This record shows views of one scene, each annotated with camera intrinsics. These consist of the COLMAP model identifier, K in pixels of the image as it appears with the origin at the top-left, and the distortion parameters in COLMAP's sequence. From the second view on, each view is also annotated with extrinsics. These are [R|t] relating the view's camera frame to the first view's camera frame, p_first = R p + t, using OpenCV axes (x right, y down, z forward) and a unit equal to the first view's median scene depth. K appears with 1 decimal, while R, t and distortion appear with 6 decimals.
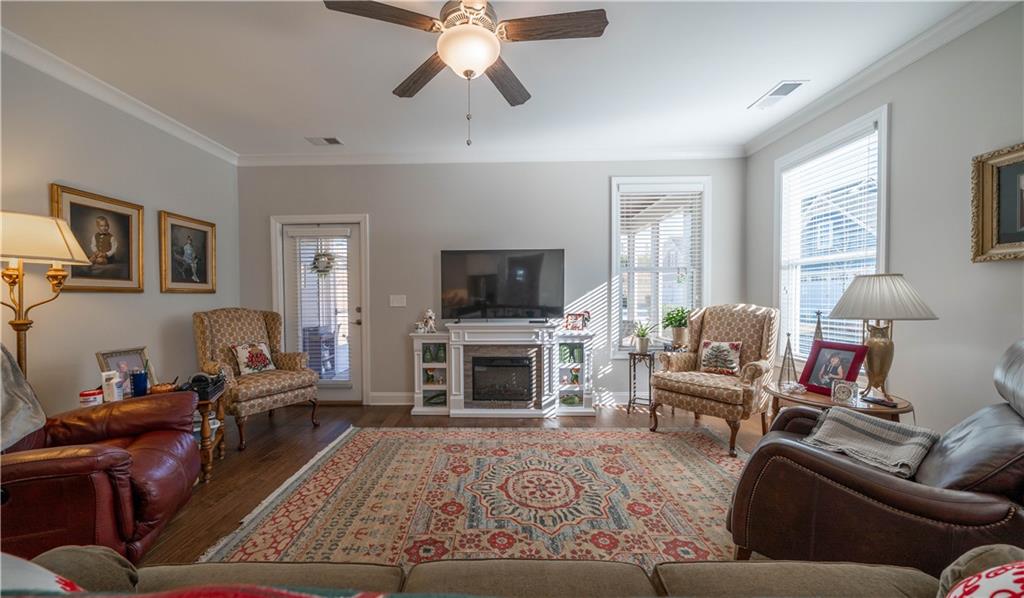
lens RADIAL K [[376.5, 0, 512.0], [0, 376.5, 299.0], [0, 0, 1]] dist [-0.005962, -0.000167]
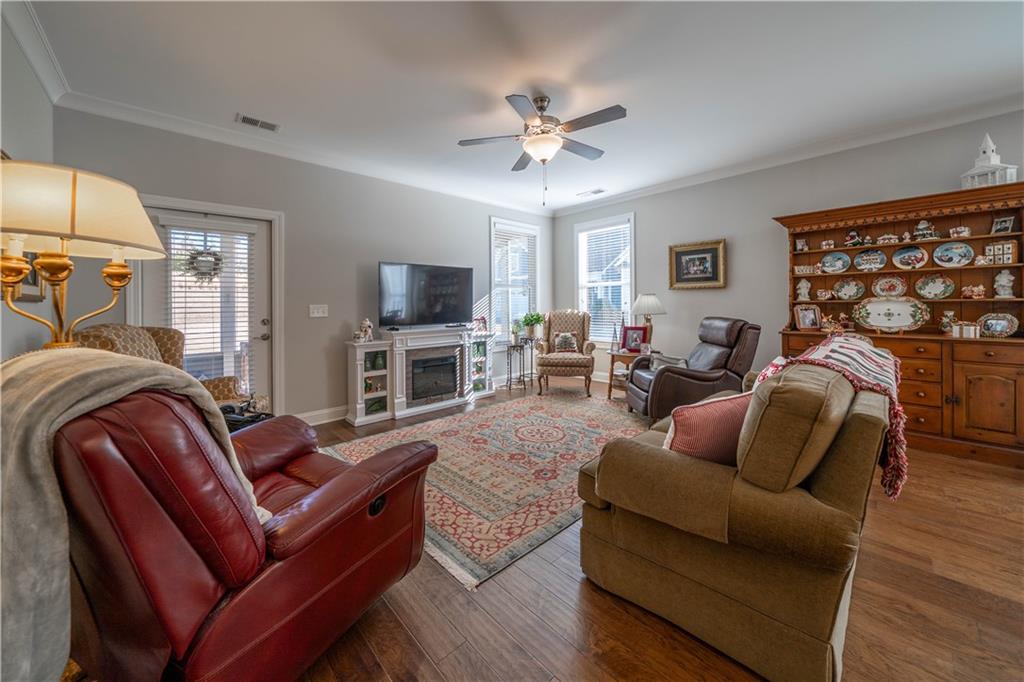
lens RADIAL K [[377.1, 0, 511.7], [0, 377.1, 294.6], [0, 0, 1]] dist [0.000151, 0.000063]
pose [[0.707367, 0.016452, 0.706655, -0.686777], [0.012297, 0.999291, -0.035574, 0.004119], [-0.706739, 0.033854, 0.706663, 0.005630]]
